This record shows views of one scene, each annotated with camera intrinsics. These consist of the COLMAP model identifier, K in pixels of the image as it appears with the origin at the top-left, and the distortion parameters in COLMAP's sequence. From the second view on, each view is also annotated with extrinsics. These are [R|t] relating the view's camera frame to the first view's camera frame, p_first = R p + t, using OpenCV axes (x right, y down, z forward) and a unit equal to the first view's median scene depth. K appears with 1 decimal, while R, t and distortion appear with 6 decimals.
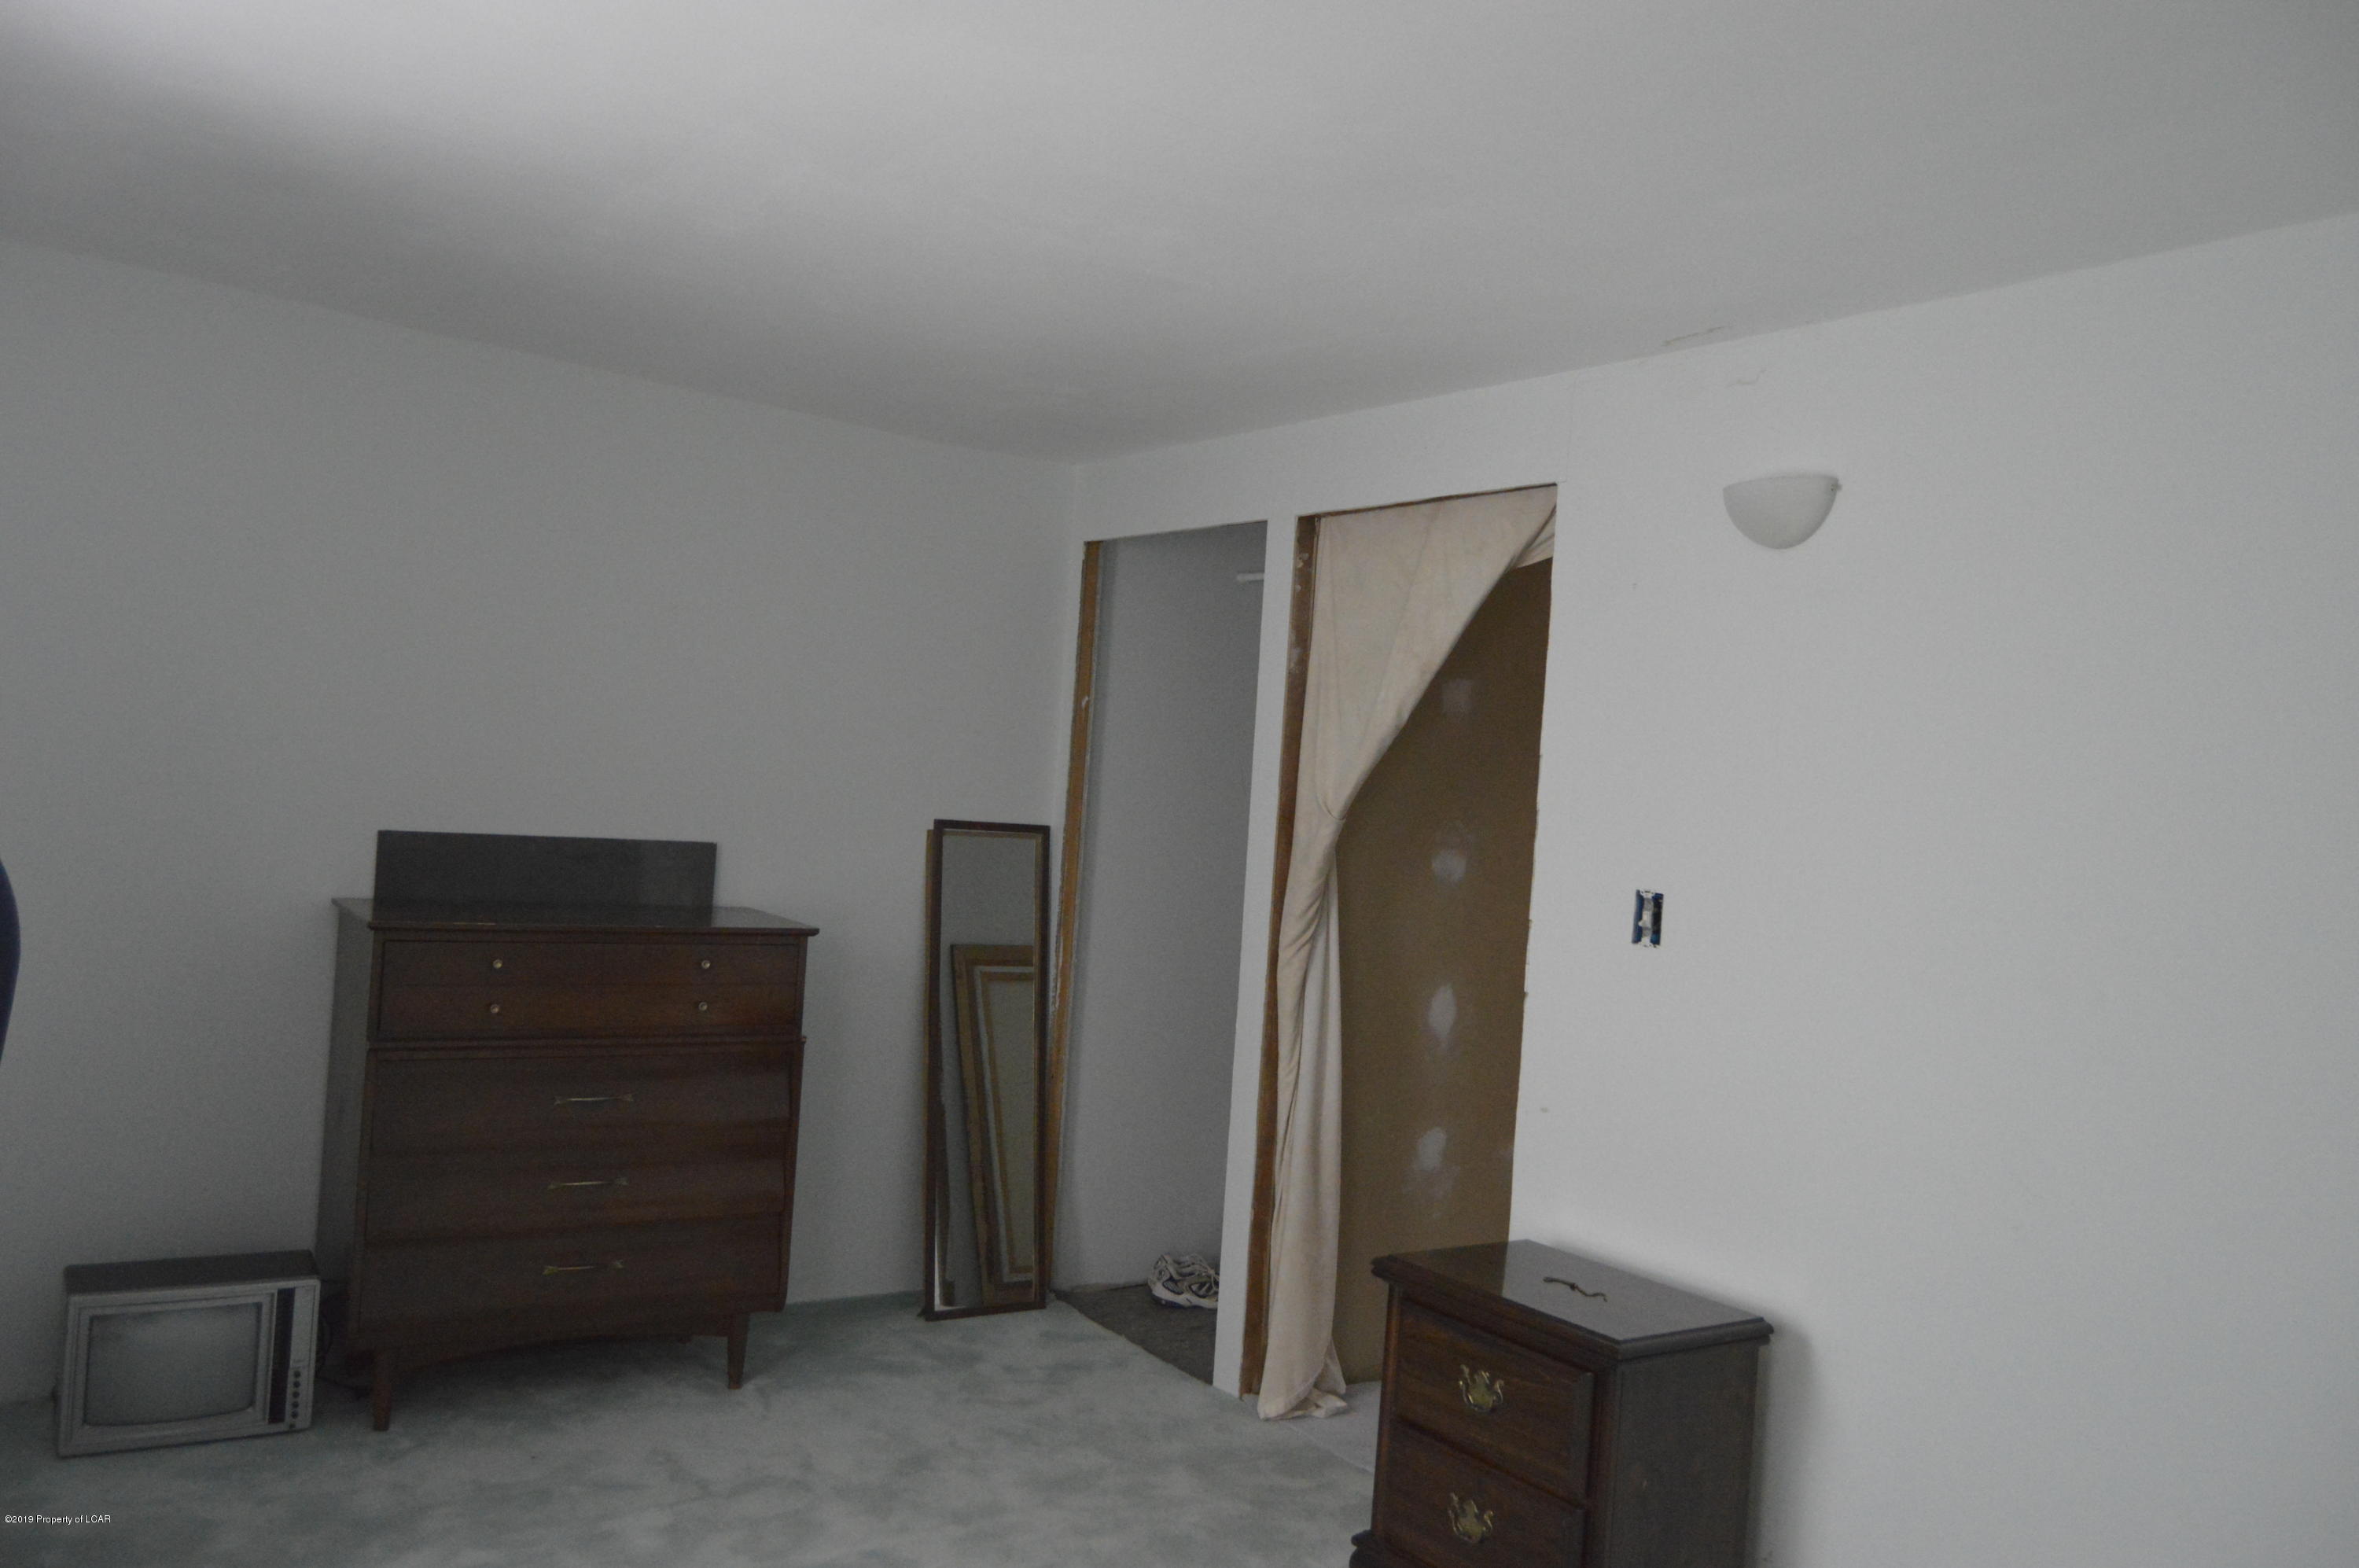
lens RADIAL K [[1868.1, 0, 1182.9], [0, 1868.1, 784.5], [0, 0, 1]] dist [-0.020258, 0.022851]
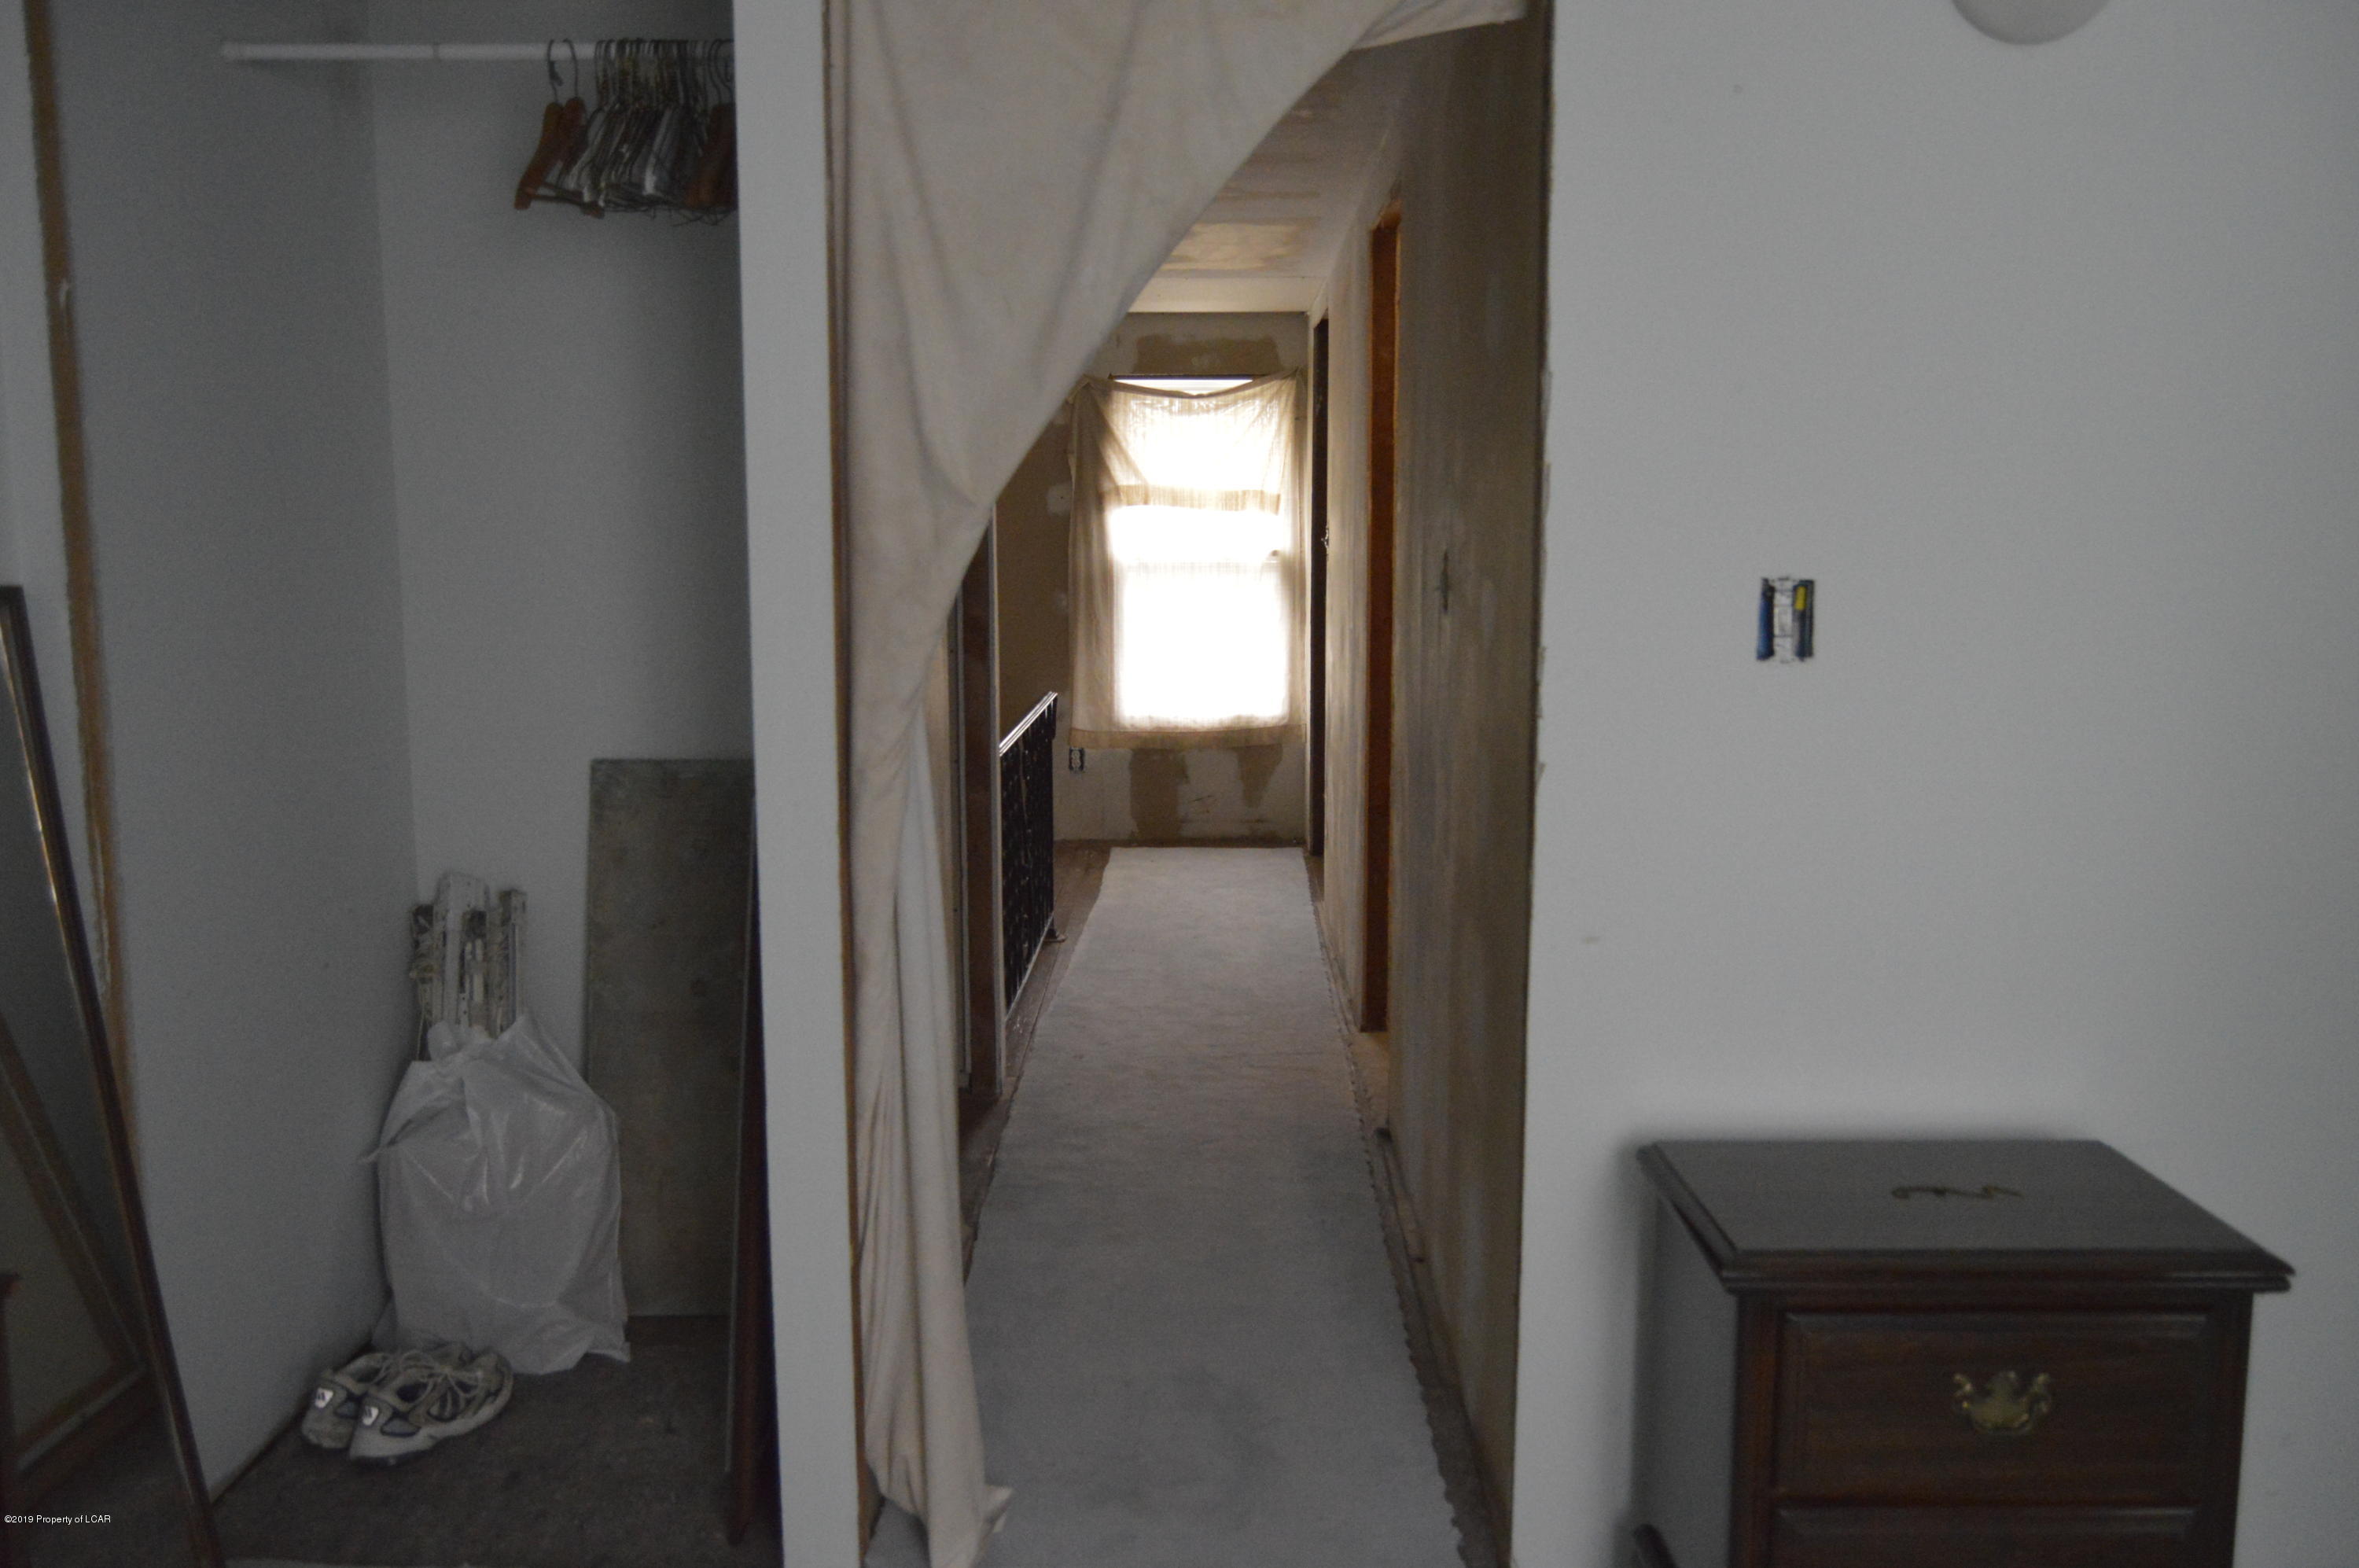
lens RADIAL K [[1868.1, 0, 1177.9], [0, 1868.1, 783.1], [0, 0, 1]] dist [-0.020258, 0.022851]
pose [[0.571484, -0.178739, 0.800911, -0.409697], [0.041015, 0.980992, 0.189662, -0.005055], [-0.819587, -0.075539, 0.567953, 0.798346]]
